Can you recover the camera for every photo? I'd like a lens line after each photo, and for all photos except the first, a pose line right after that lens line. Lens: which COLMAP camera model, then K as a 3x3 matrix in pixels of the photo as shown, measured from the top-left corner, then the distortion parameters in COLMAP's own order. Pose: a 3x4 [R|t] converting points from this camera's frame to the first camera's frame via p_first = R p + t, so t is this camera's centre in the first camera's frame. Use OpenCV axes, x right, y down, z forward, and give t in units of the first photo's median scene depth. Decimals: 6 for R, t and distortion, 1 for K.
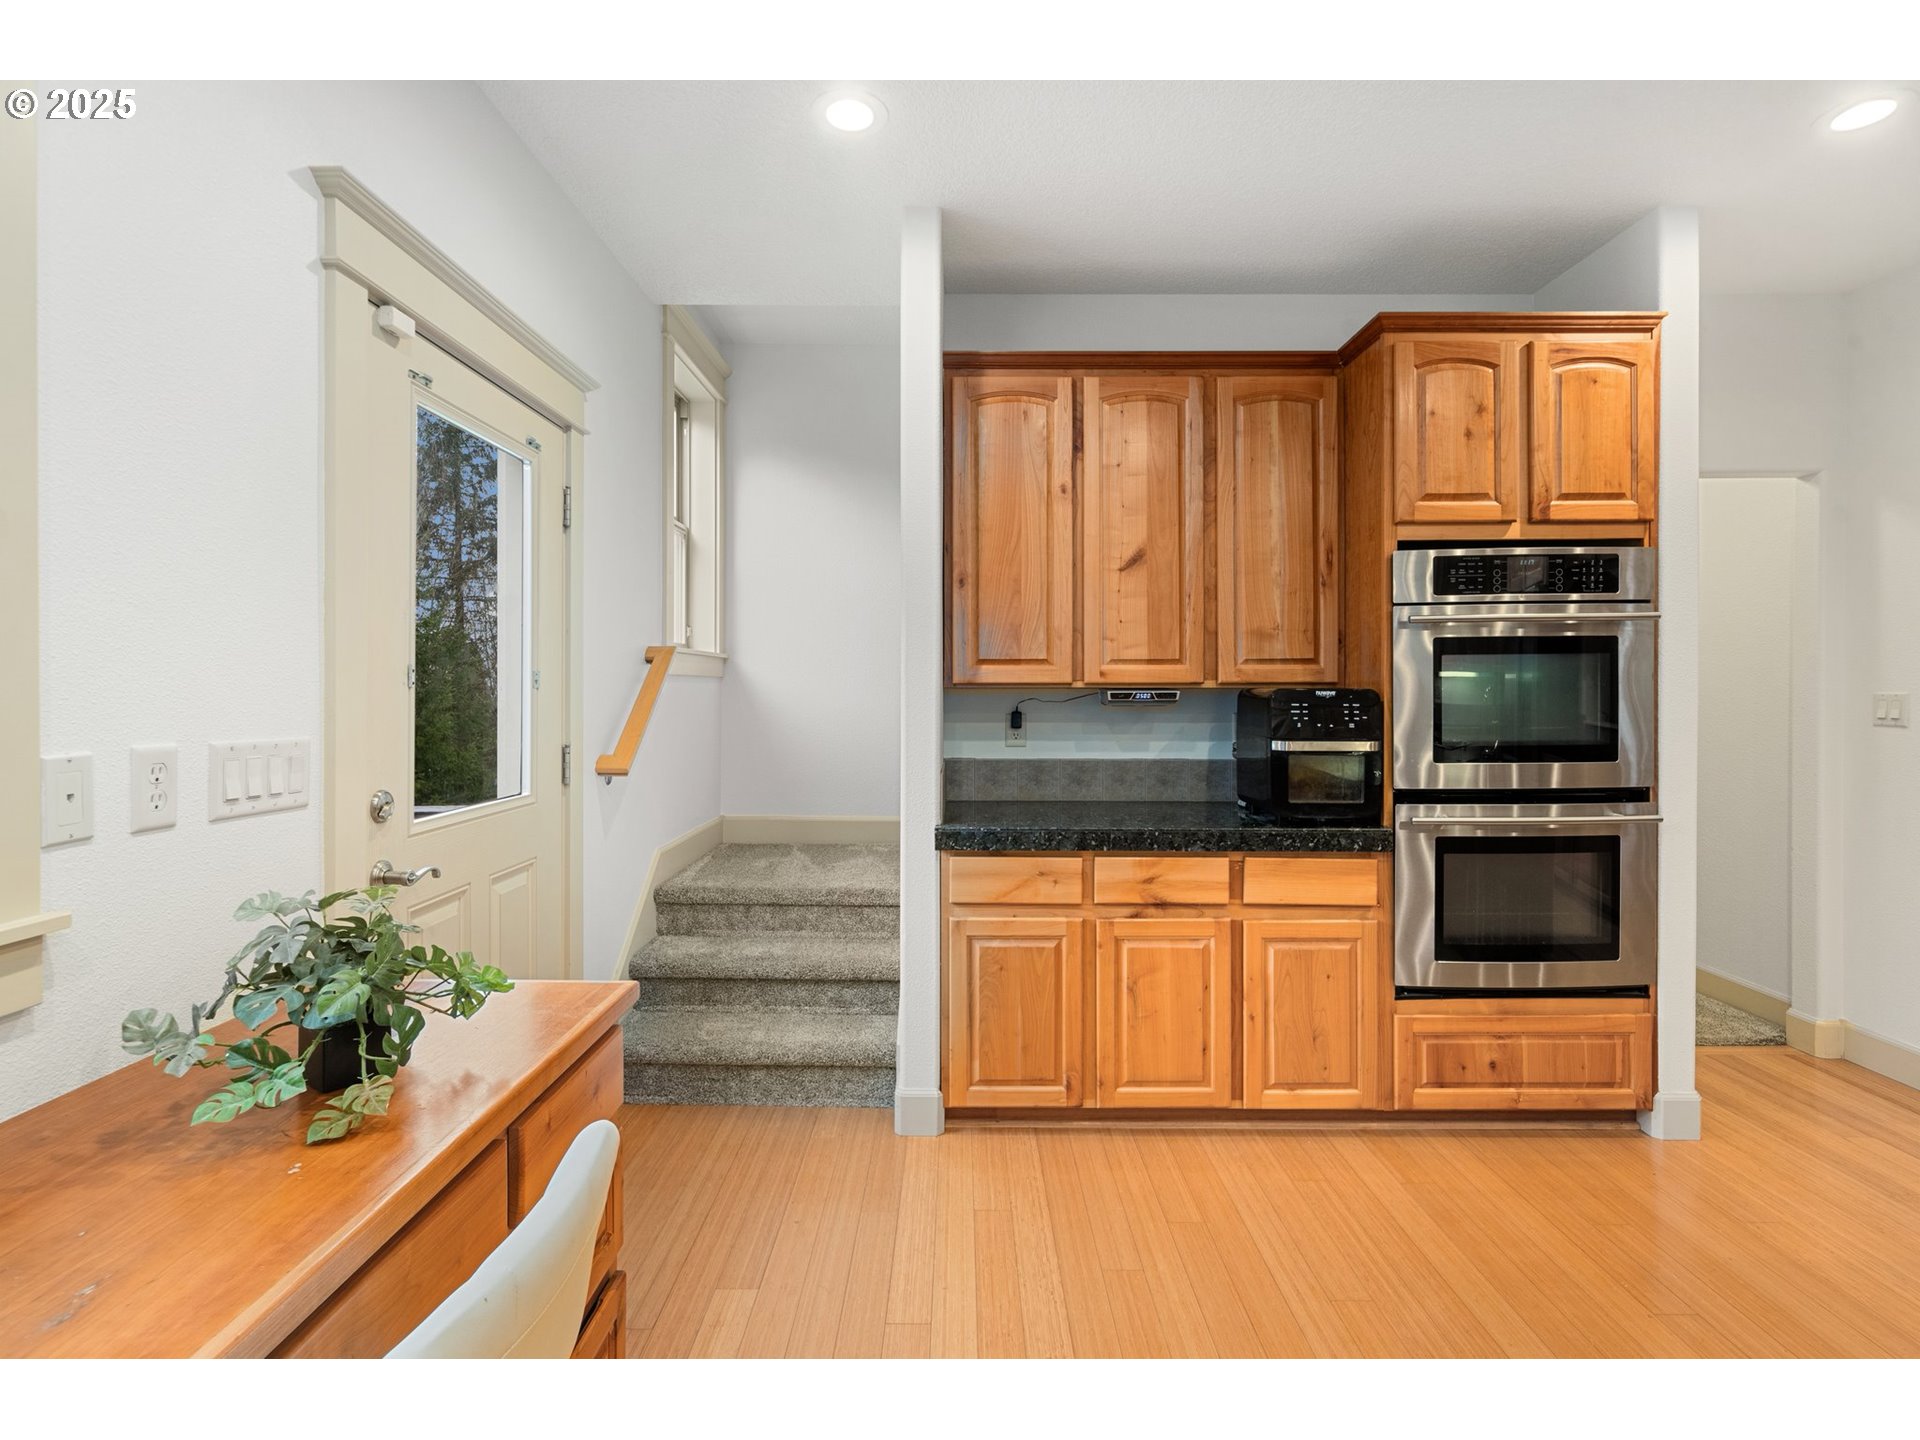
lens RADIAL K [[941.4, 0, 951.8], [0, 941.4, 695.2], [0, 0, 1]] dist [0.002466, 0.000187]
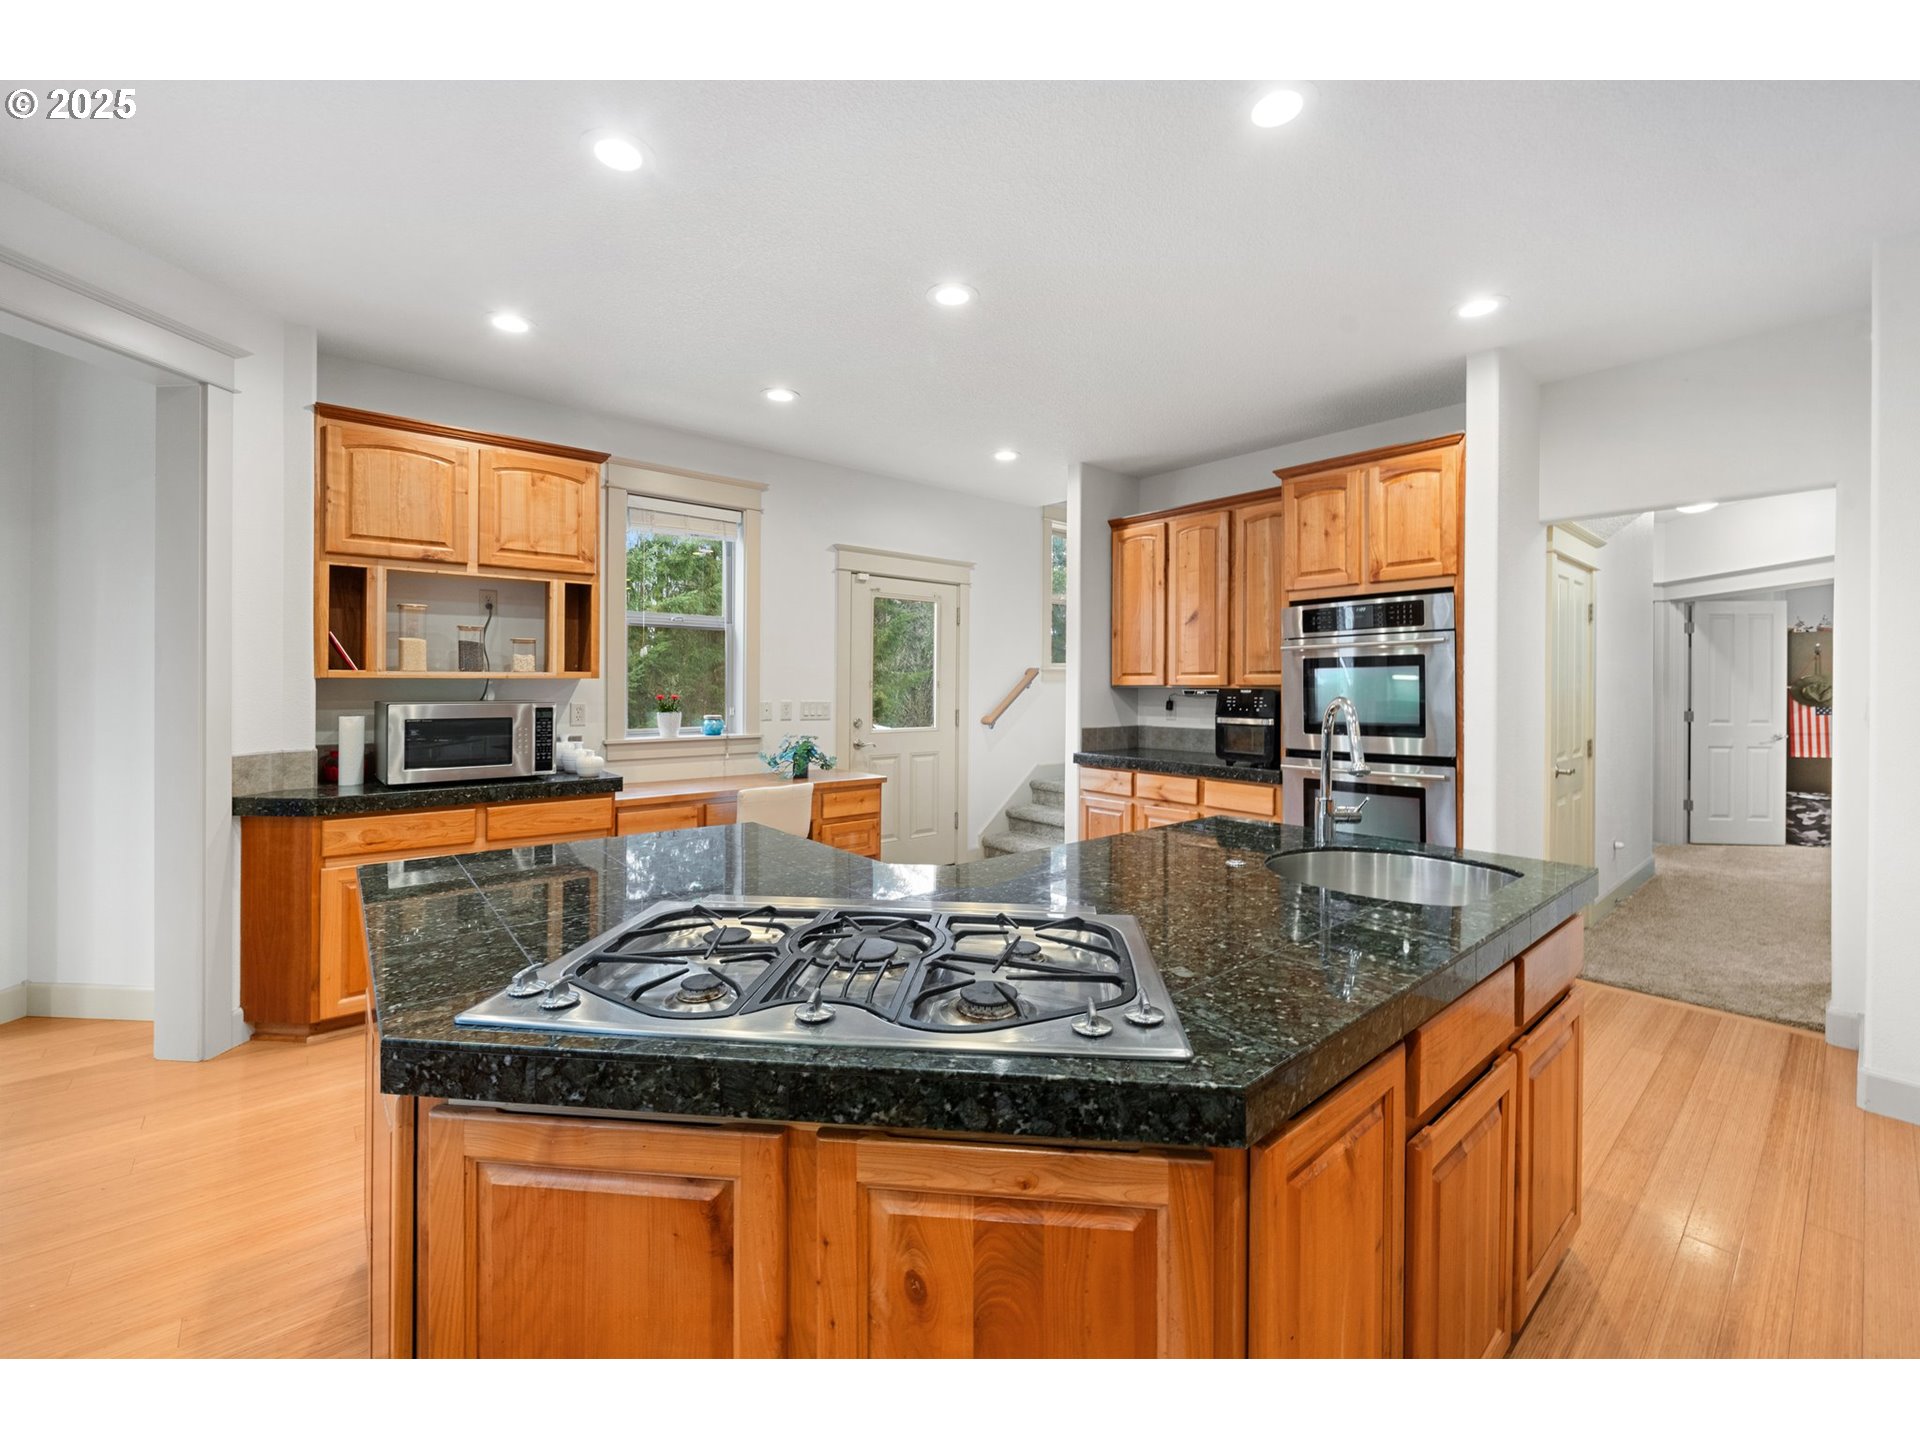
lens RADIAL K [[783.3, 0, 952.6], [0, 783.3, 683.9], [0, 0, 1]] dist [-0.001217, 0.000041]
pose [[0.655497, -0.001299, -0.755196, 1.141913], [-0.007288, 0.999941, -0.008046, -0.000111], [0.755162, 0.010778, 0.655449, -0.377242]]
